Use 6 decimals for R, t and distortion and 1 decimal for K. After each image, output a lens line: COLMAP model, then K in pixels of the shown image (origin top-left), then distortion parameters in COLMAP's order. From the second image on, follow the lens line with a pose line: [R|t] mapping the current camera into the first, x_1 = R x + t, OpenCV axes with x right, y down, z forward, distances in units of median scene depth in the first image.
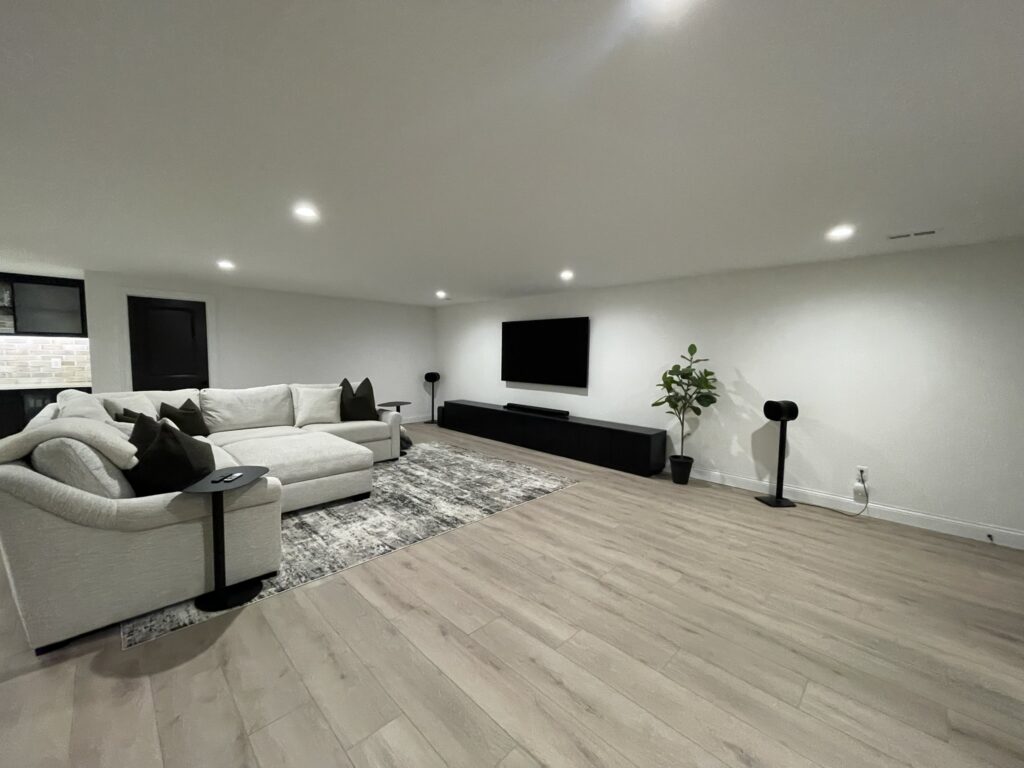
lens RADIAL K [[411.2, 0, 512.0], [0, 411.2, 384.0], [0, 0, 1]] dist [-0.003215, -0.001108]
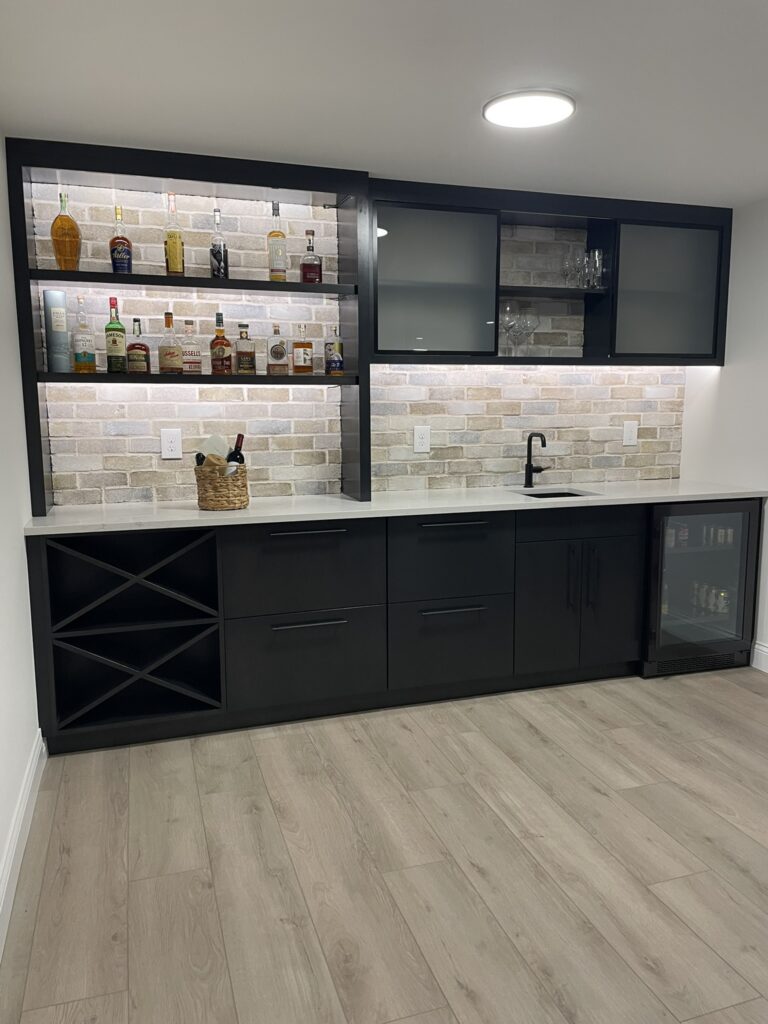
lens RADIAL K [[775.1, 0, 399.4], [0, 775.1, 527.8], [0, 0, 1]] dist [0.121384, -0.135960]
pose [[0.899925, 0.059137, -0.432015, -1.263251], [-0.020741, 0.995445, 0.093059, -0.031674], [0.435550, -0.074786, 0.897052, 0.257866]]
